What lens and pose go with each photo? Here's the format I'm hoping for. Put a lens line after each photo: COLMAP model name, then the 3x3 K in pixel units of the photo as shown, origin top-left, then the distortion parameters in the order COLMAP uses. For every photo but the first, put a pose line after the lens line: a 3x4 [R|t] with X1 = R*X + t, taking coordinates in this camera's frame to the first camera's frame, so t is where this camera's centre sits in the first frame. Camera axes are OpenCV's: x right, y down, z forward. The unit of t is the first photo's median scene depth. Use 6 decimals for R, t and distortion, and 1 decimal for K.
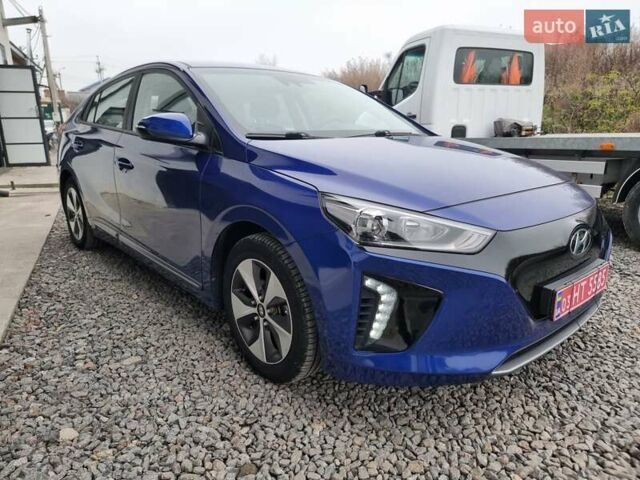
lens RADIAL K [[463.9, 0, 319.7], [0, 463.9, 238.0], [0, 0, 1]] dist [0.068729, -0.056719]
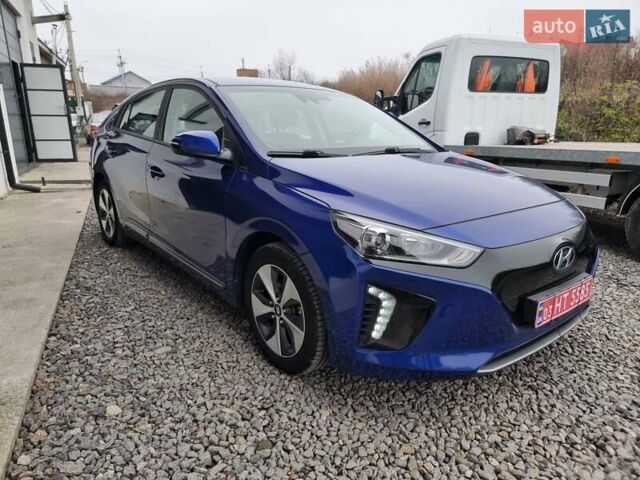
lens RADIAL K [[463.9, 0, 317.1], [0, 463.9, 244.0], [0, 0, 1]] dist [0.068729, -0.056719]
pose [[0.999040, 0.025206, -0.035821, 0.006318], [-0.024471, 0.999484, 0.020800, -0.030810], [0.036326, -0.019903, 0.999142, -0.123627]]
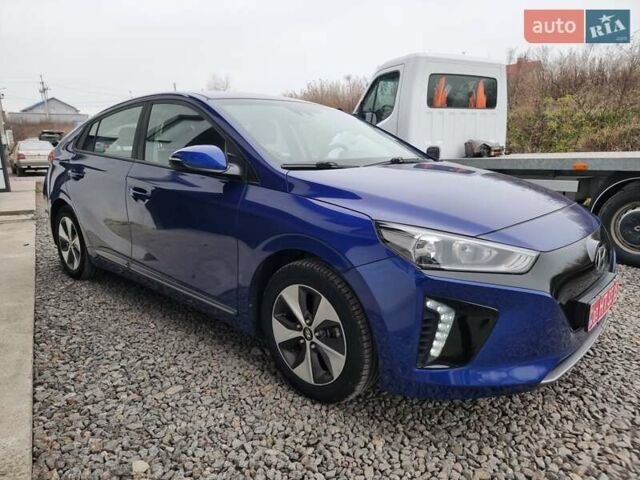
lens RADIAL K [[463.9, 0, 317.2], [0, 463.9, 241.3], [0, 0, 1]] dist [0.068729, -0.056719]
pose [[0.995519, -0.030399, 0.089539, -0.190938], [0.033131, 0.999025, -0.029190, -0.019899], [-0.088564, 0.032026, 0.995555, -0.044199]]
